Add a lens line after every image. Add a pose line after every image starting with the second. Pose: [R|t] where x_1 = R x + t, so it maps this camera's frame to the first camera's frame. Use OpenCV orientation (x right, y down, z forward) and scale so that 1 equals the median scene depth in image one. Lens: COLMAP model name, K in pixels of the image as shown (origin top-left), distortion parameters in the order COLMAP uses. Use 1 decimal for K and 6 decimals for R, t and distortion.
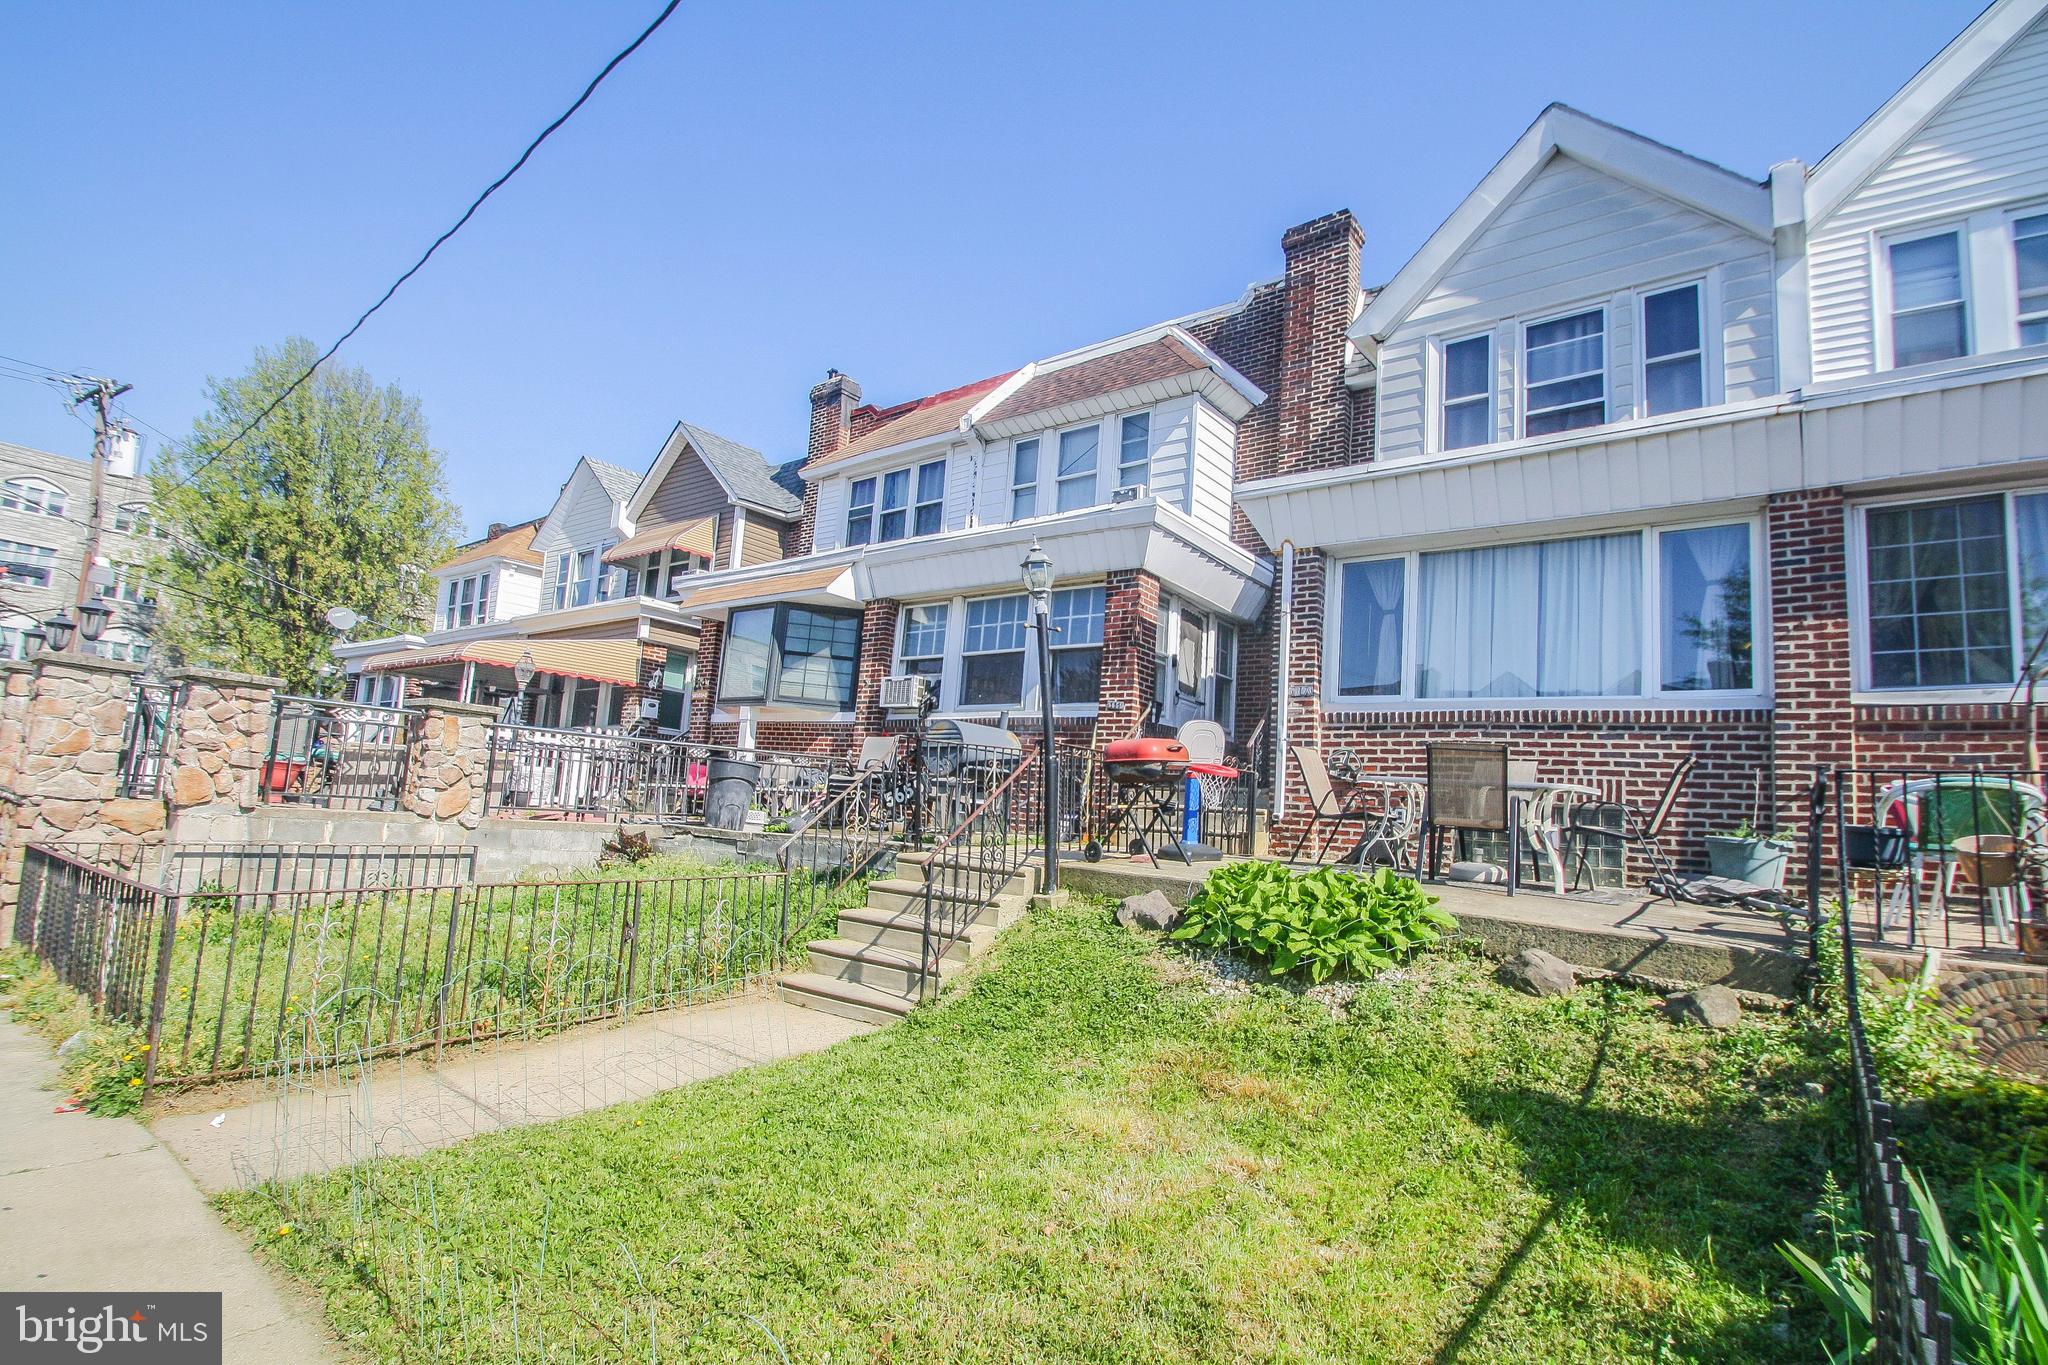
lens RADIAL K [[957.6, 0, 1040.8], [0, 957.6, 703.7], [0, 0, 1]] dist [0.000351, -0.009823]
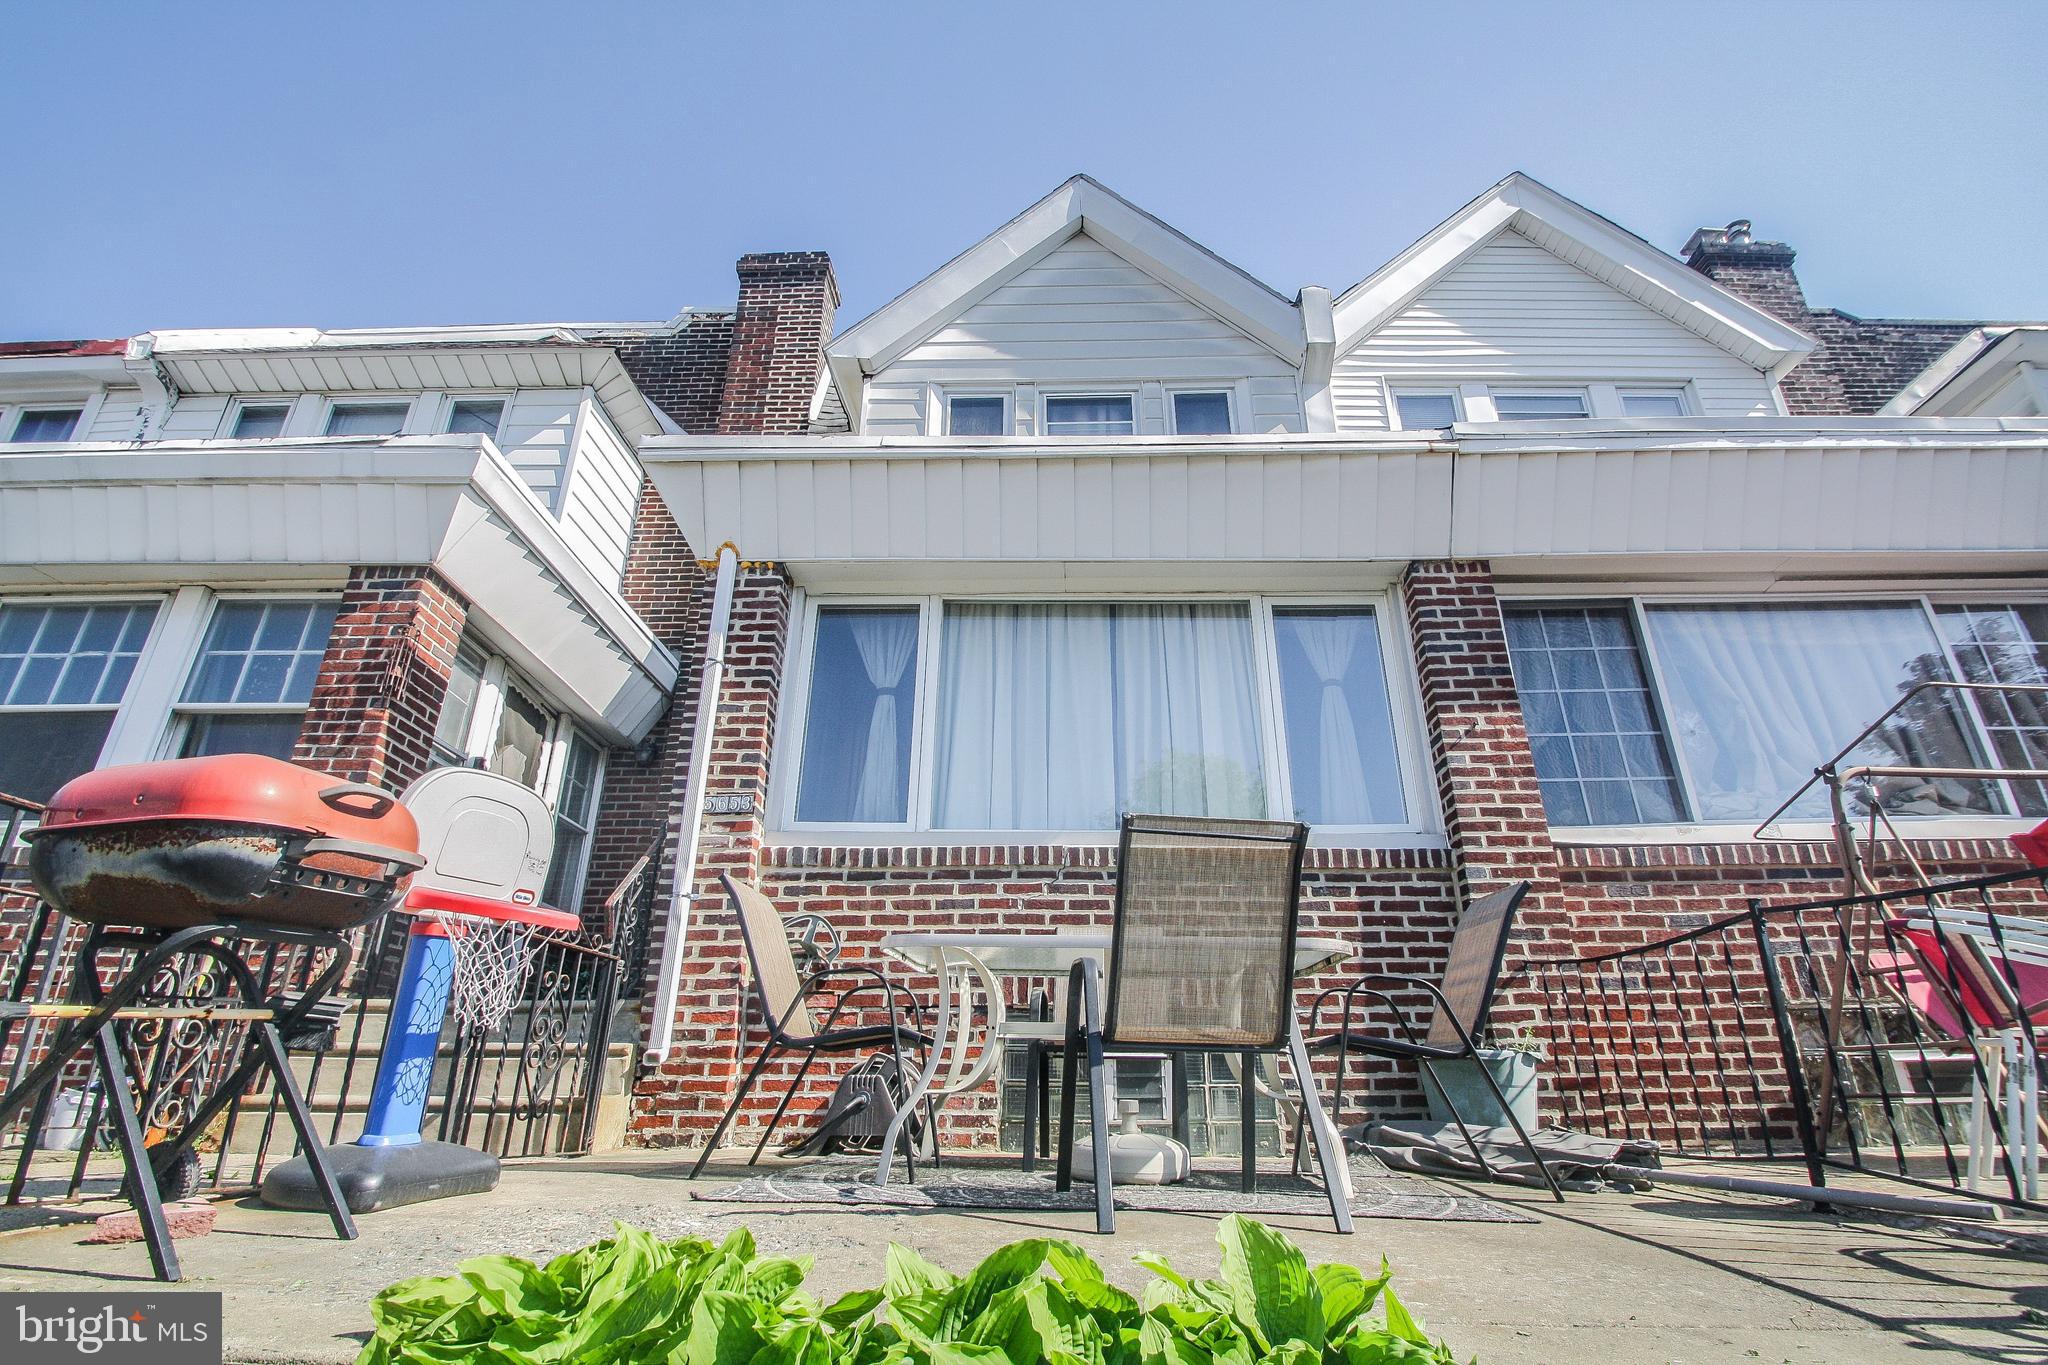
lens RADIAL K [[957.6, 0, 1045.9], [0, 957.6, 710.7], [0, 0, 1]] dist [0.000351, -0.009823]
pose [[0.801012, 0.164187, 0.575694, 0.101512], [-0.019131, 0.968184, -0.249506, 0.065943], [-0.598343, 0.188844, 0.778668, 0.483823]]
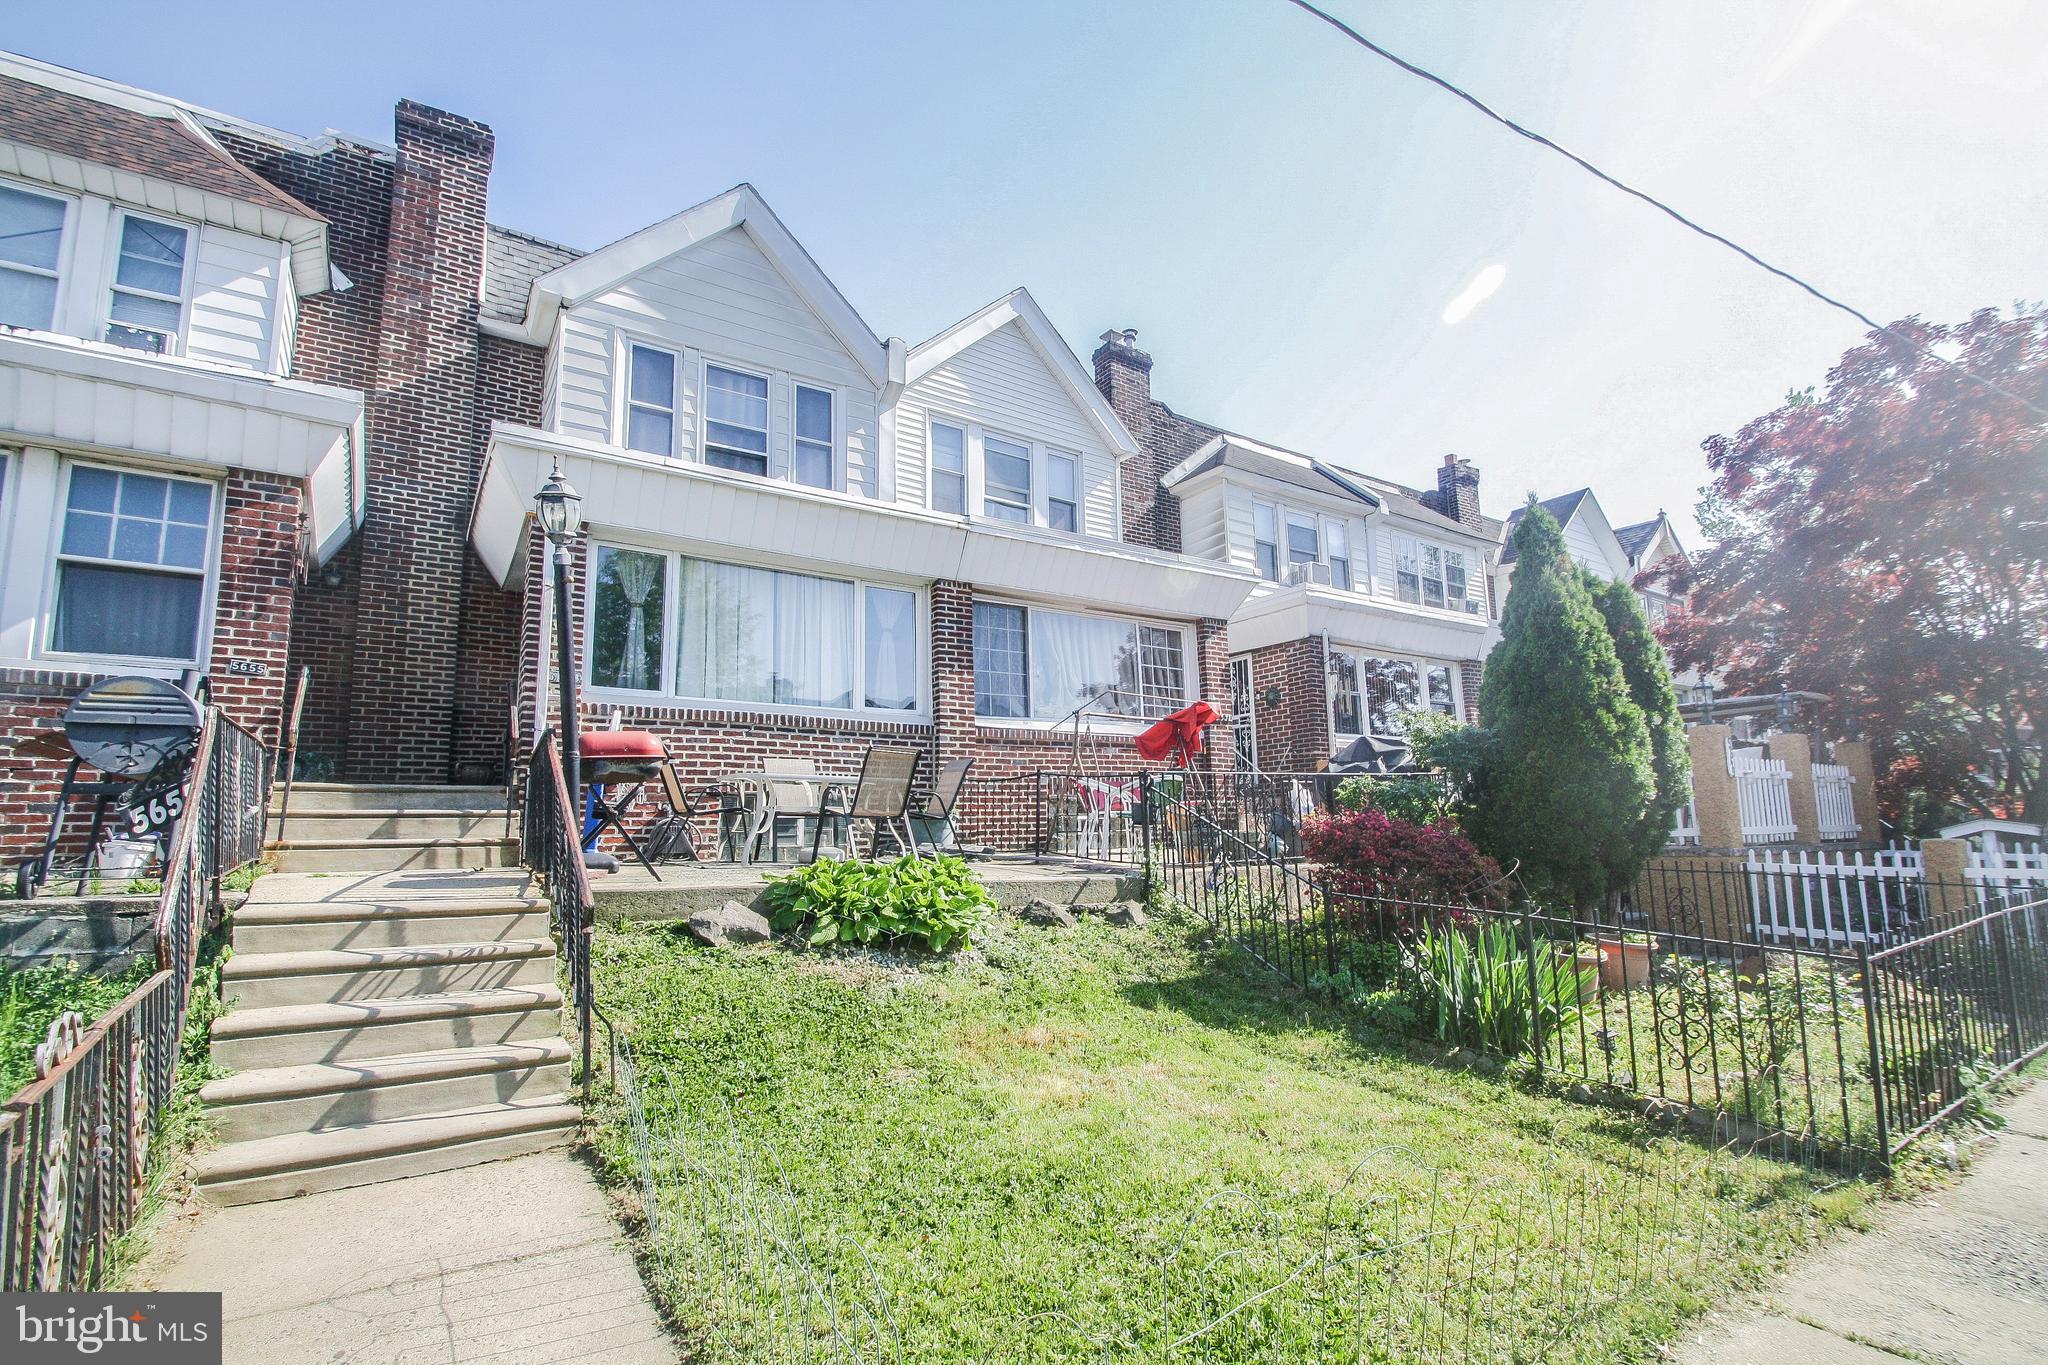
lens RADIAL K [[957.6, 0, 1042.7], [0, 957.6, 693.5], [0, 0, 1]] dist [0.000351, -0.009823]
pose [[0.320240, 0.071079, 0.944666, -0.437998], [-0.073911, 0.996016, -0.049887, 0.013916], [-0.944449, -0.053845, 0.324218, 0.287185]]
